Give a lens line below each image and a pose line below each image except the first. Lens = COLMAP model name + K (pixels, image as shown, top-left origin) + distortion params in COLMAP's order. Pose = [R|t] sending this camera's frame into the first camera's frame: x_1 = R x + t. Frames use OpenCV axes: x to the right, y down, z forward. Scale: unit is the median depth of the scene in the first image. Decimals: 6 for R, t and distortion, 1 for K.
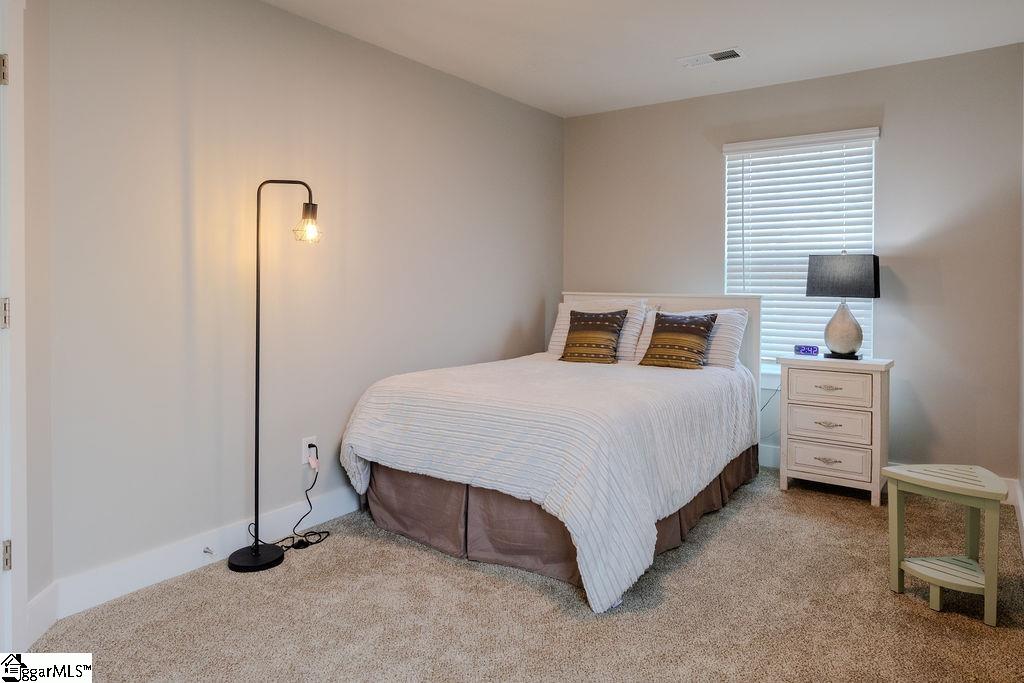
lens RADIAL K [[679.6, 0, 527.3], [0, 679.6, 291.1], [0, 0, 1]] dist [-0.046000, -0.000211]
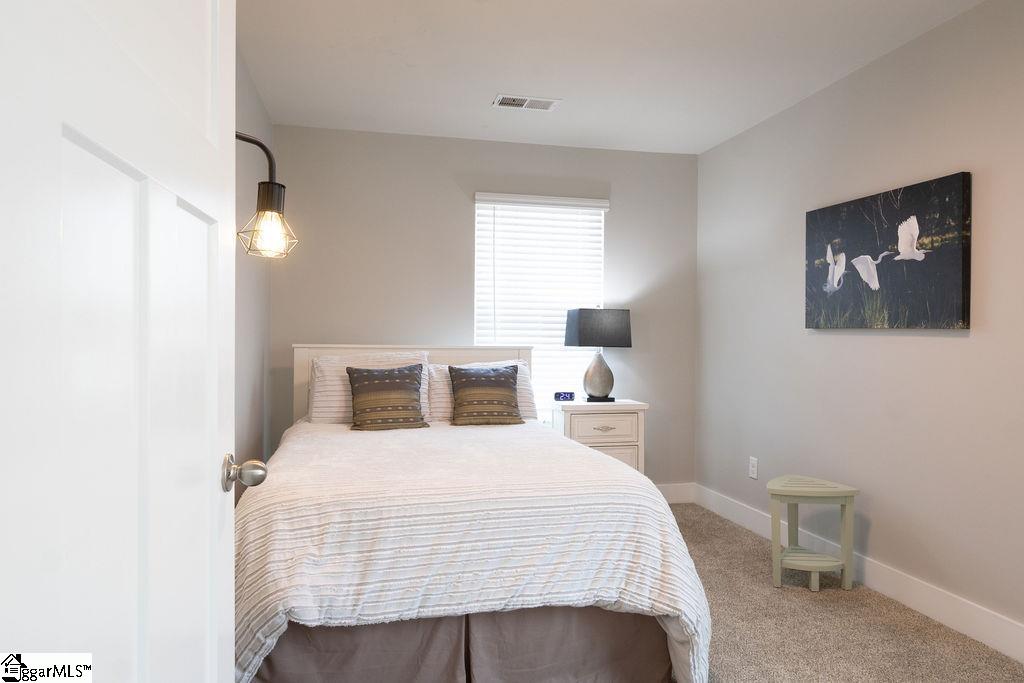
lens RADIAL K [[650.5, 0, 512.0], [0, 650.5, 341.5], [0, 0, 1]] dist [-0.000784, -0.000383]
pose [[0.647708, -0.004522, 0.761875, -0.440382], [0.003911, 0.999989, 0.002610, -0.003527], [-0.761878, 0.001289, 0.647719, 0.391653]]
